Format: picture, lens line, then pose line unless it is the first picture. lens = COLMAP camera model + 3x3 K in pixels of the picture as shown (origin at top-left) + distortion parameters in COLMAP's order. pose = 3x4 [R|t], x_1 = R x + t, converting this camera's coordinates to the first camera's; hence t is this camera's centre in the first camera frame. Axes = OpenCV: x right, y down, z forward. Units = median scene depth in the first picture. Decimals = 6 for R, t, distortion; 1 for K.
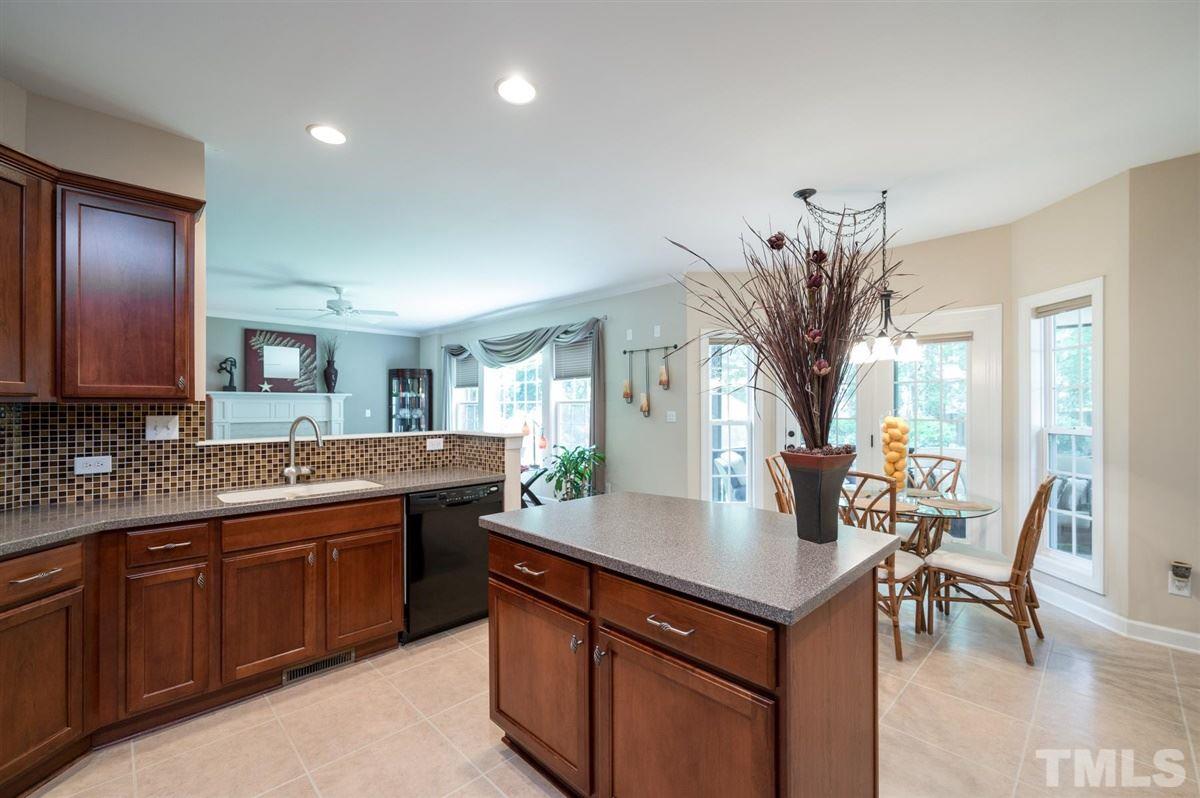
lens RADIAL K [[486.7, 0, 597.3], [0, 486.7, 405.6], [0, 0, 1]] dist [-0.002741, -0.000133]
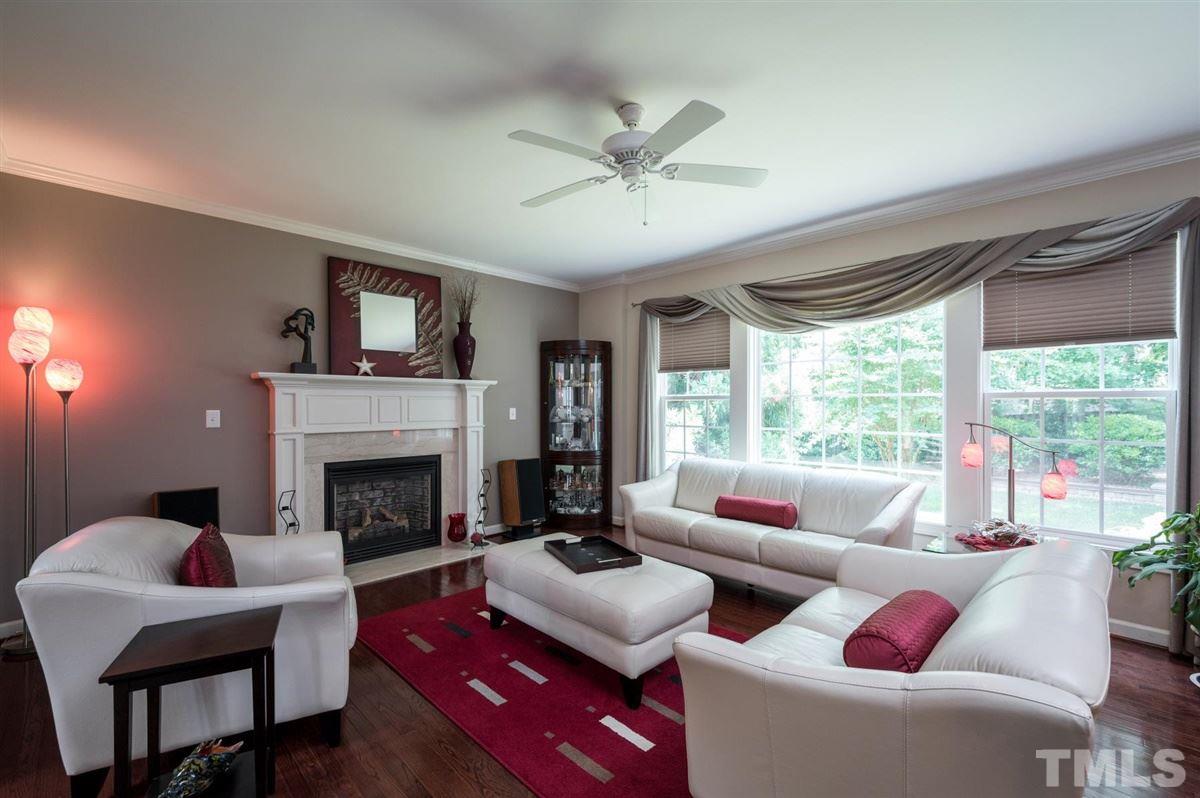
lens RADIAL K [[486.7, 0, 598.7], [0, 486.7, 401.8], [0, 0, 1]] dist [-0.002741, -0.000133]
pose [[0.999900, 0.001014, 0.014105, -0.442939], [-0.001059, 0.999994, 0.003225, -0.000983], [-0.014102, -0.003239, 0.999895, 0.469401]]
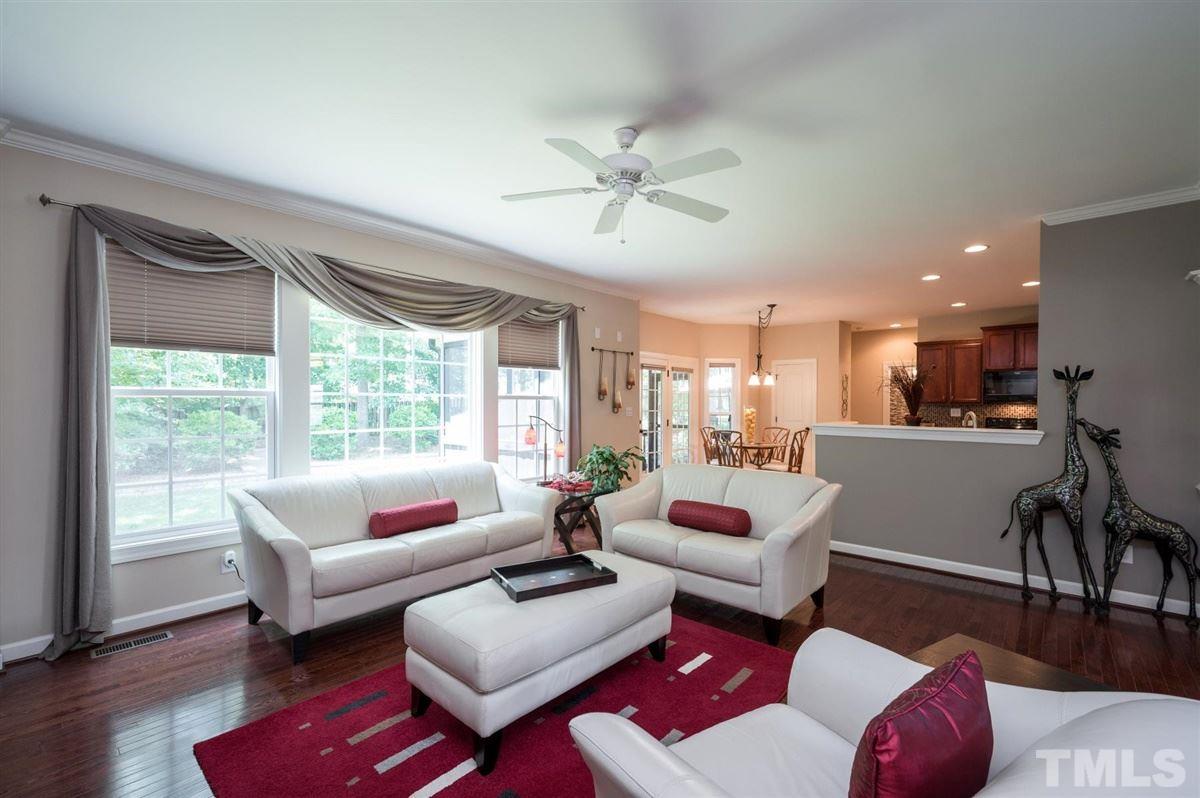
lens RADIAL K [[486.7, 0, 603.7], [0, 486.7, 406.1], [0, 0, 1]] dist [-0.002741, -0.000133]
pose [[-0.041496, -0.008014, 0.999107, -0.741975], [-0.008375, 0.999935, 0.007673, 0.000132], [-0.999104, -0.008049, -0.041560, 0.796355]]
